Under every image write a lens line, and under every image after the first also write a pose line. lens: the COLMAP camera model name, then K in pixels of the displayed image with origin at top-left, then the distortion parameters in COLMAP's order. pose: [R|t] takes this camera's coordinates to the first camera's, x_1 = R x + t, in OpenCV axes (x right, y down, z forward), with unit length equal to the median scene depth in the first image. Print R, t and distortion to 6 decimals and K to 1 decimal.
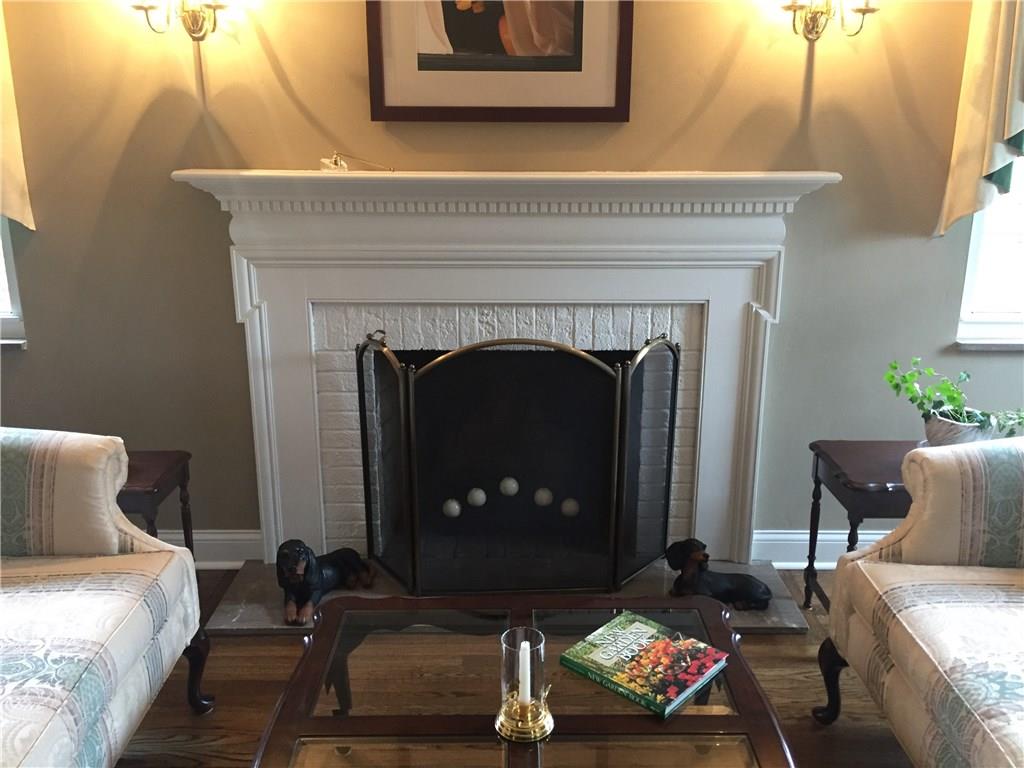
lens RADIAL K [[878.8, 0, 518.3], [0, 878.8, 383.6], [0, 0, 1]] dist [0.054547, -0.036879]
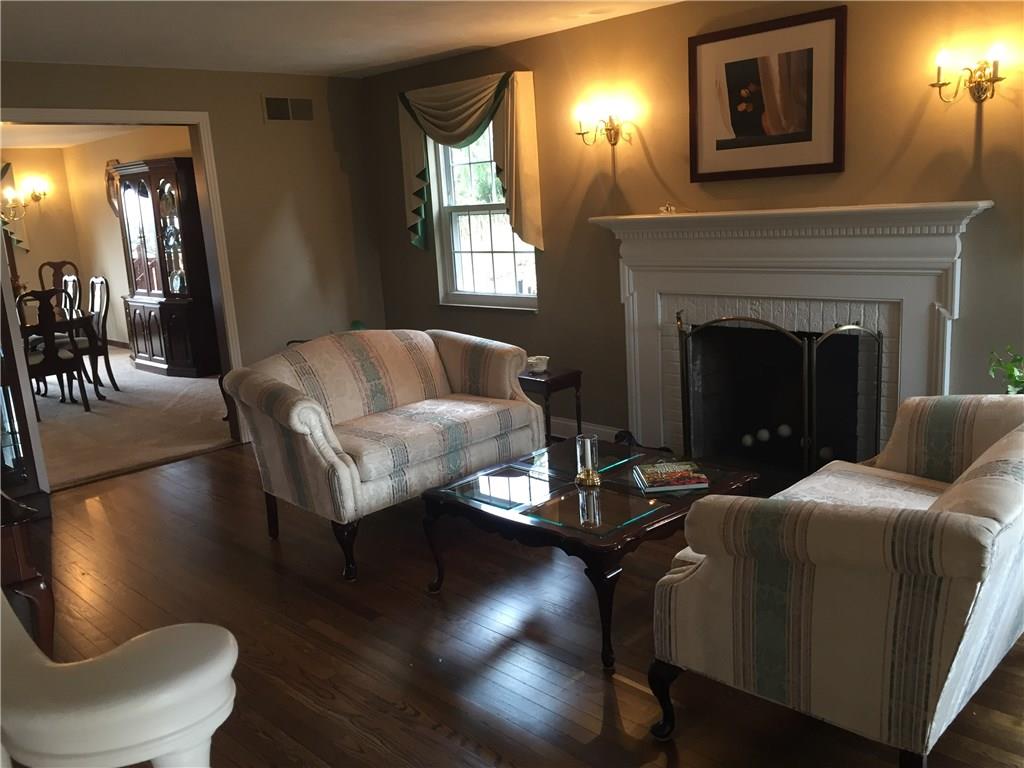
lens RADIAL K [[878.8, 0, 507.4], [0, 878.8, 385.0], [0, 0, 1]] dist [0.054547, -0.036879]
pose [[0.690543, 0.105724, -0.715522, 0.813879], [-0.132377, 0.991023, 0.018676, 0.091335], [0.711074, 0.081822, 0.698340, -0.363475]]
